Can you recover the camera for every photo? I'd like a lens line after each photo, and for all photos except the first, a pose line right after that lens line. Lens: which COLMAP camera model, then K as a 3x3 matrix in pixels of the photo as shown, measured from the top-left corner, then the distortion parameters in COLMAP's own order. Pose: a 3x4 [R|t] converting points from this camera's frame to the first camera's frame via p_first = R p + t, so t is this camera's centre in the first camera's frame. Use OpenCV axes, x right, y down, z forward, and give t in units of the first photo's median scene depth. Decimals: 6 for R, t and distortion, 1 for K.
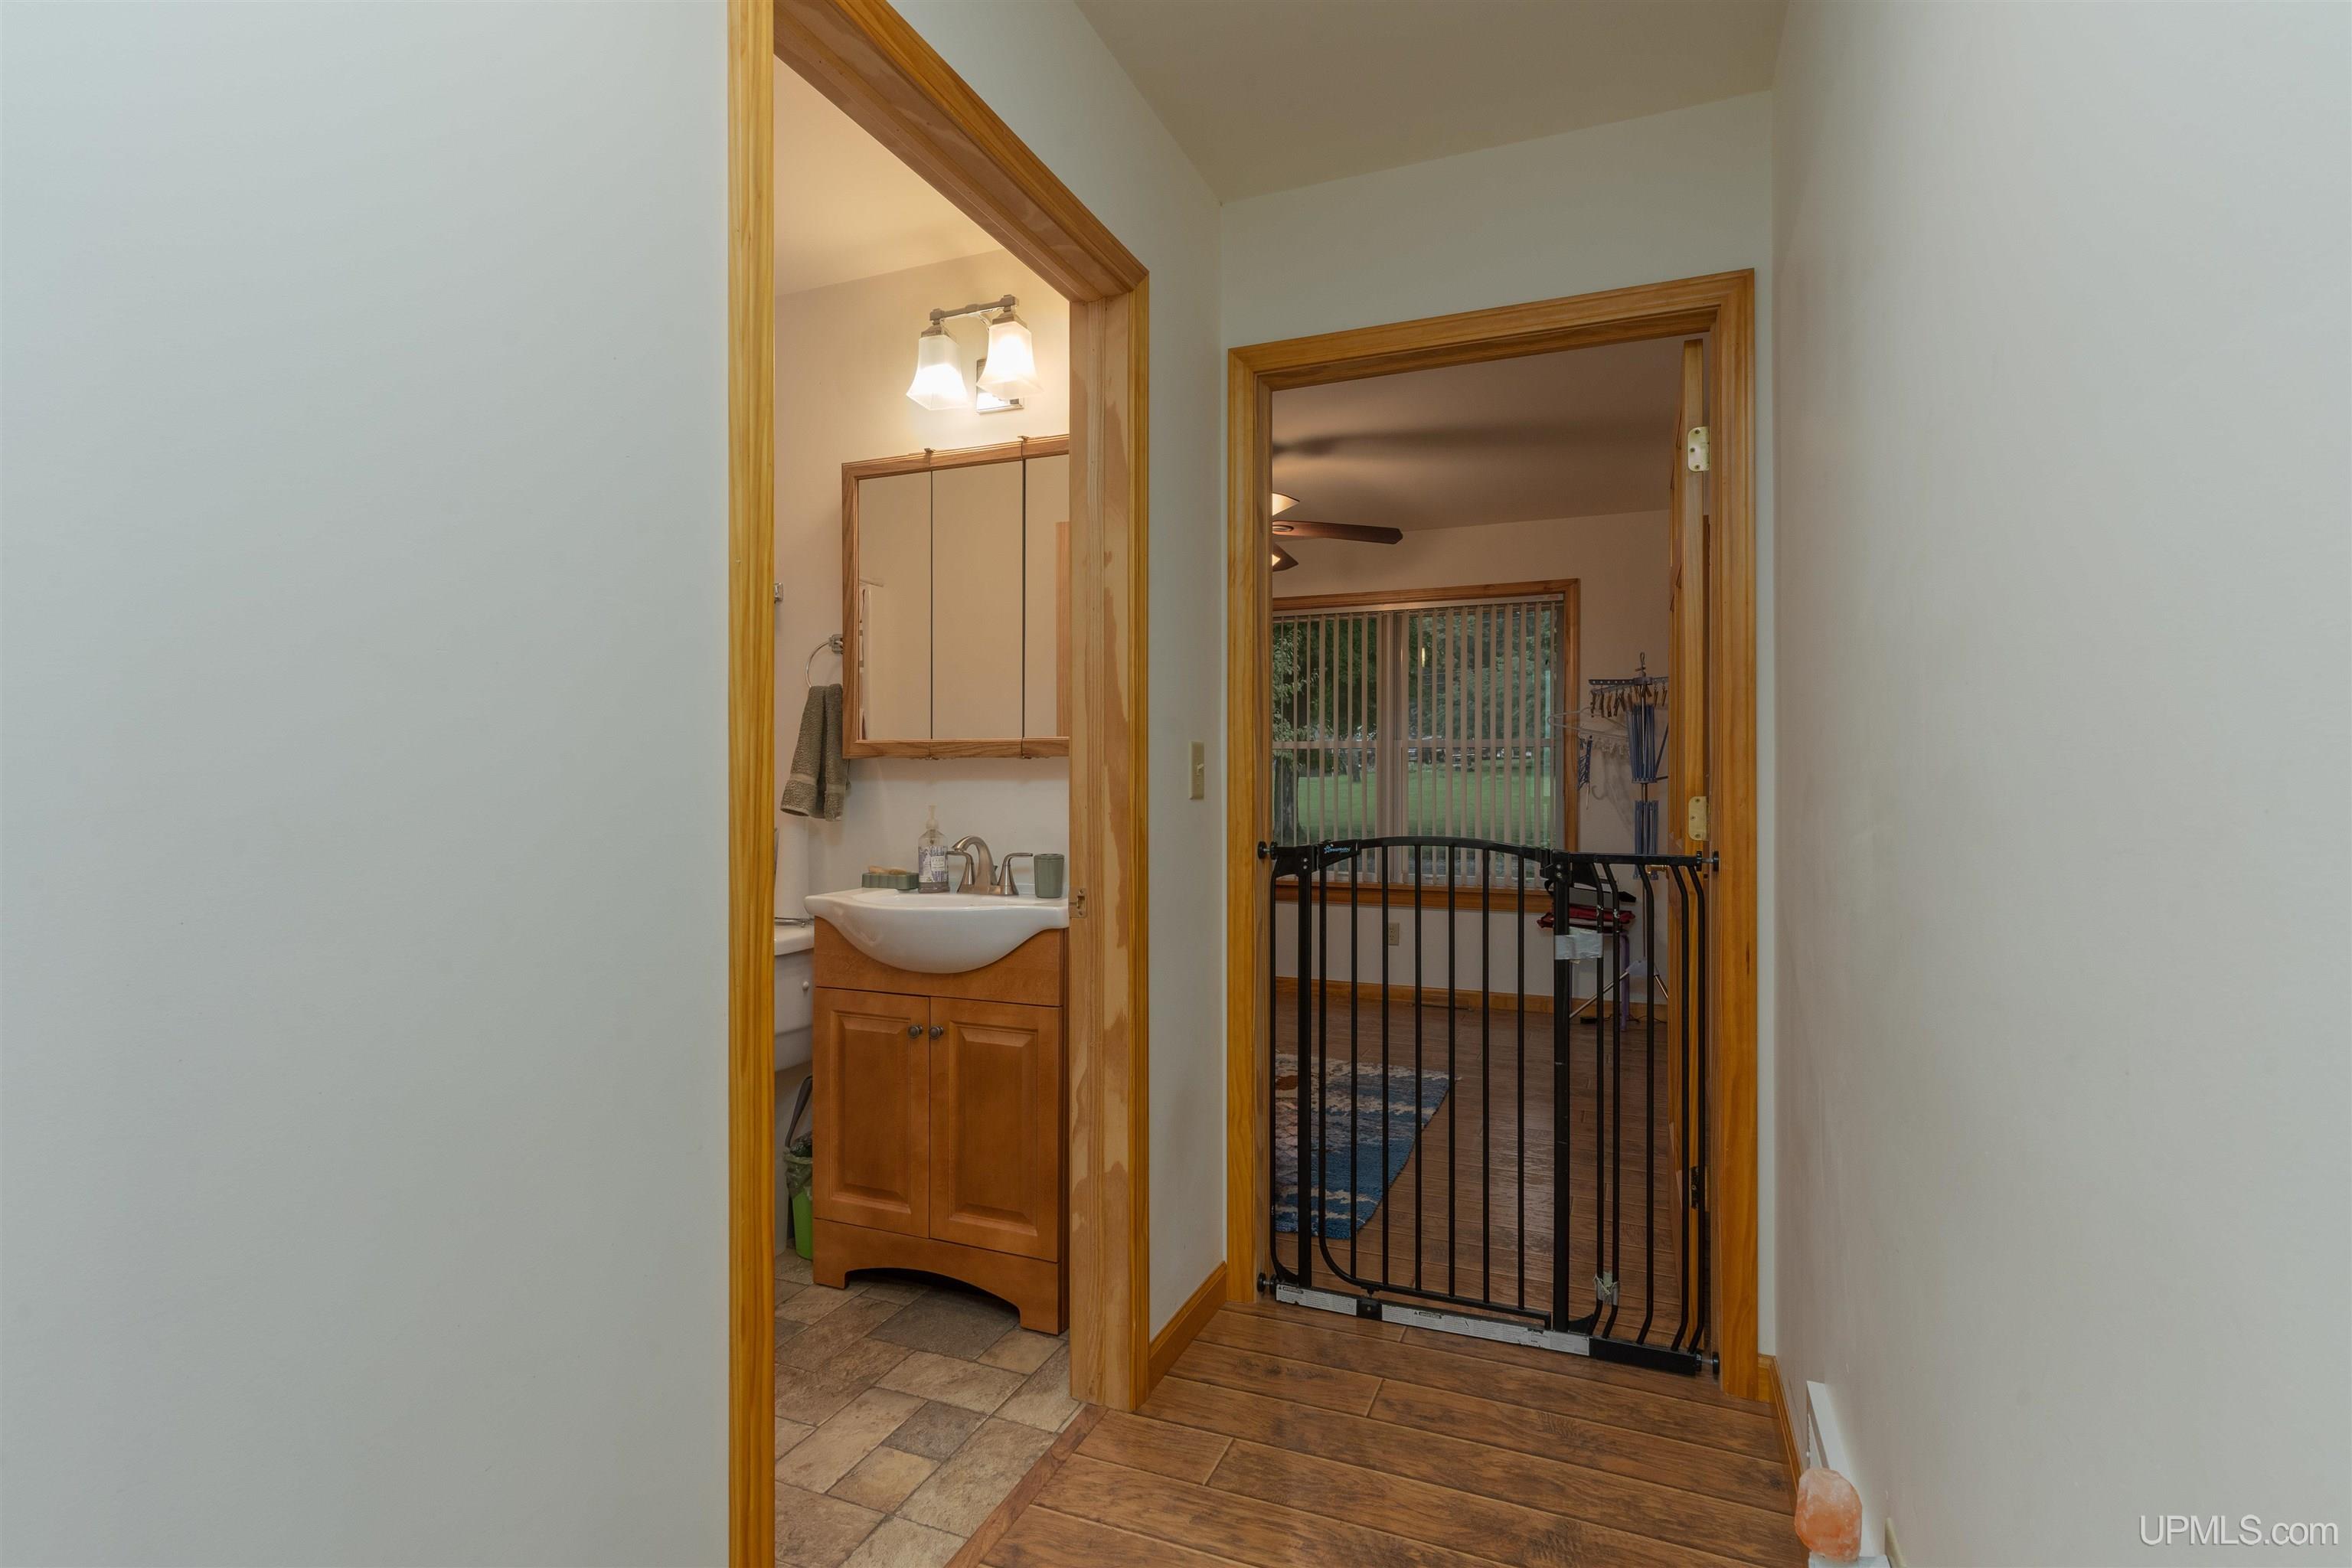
lens RADIAL K [[1131.8, 0, 1180.3], [0, 1131.8, 783.8], [0, 0, 1]] dist [0.001816, 0.000360]
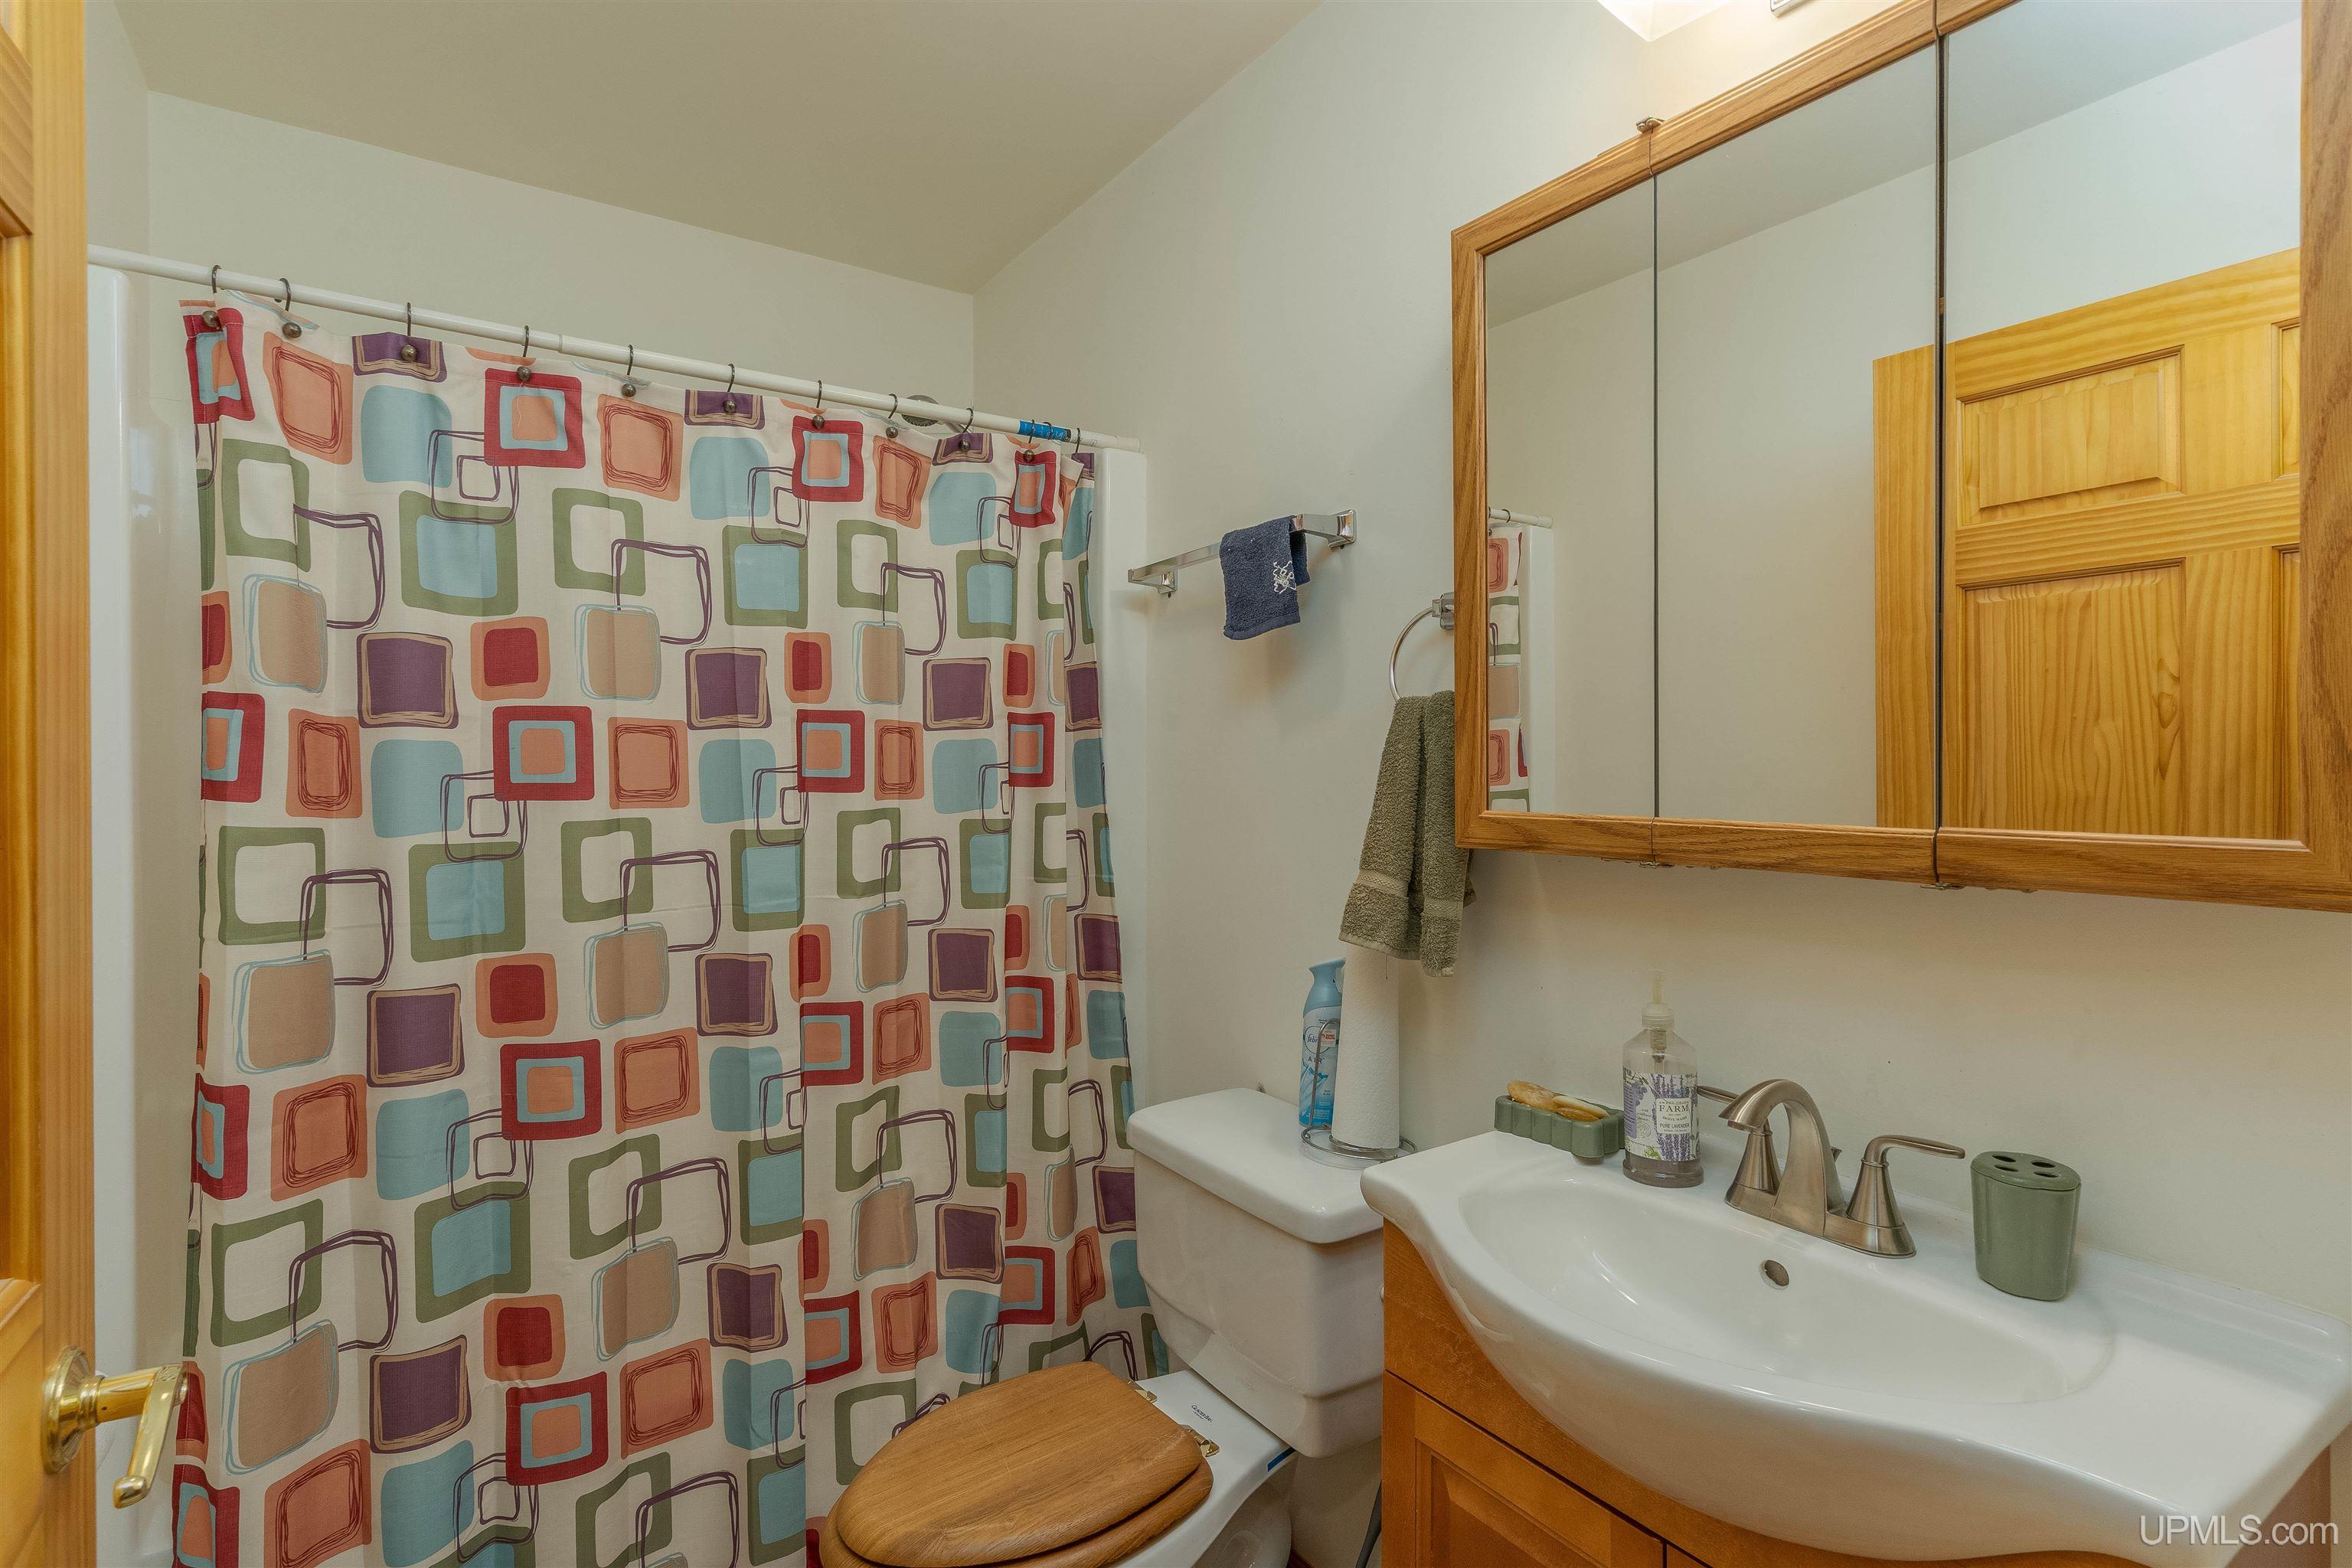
lens RADIAL K [[1131.8, 0, 1184.5], [0, 1131.8, 781.8], [0, 0, 1]] dist [0.001816, 0.000360]
pose [[0.841095, 0.001077, -0.540887, -0.140512], [0.004951, 0.999941, 0.009690, -0.057757], [0.540865, -0.010828, 0.841039, 0.555430]]
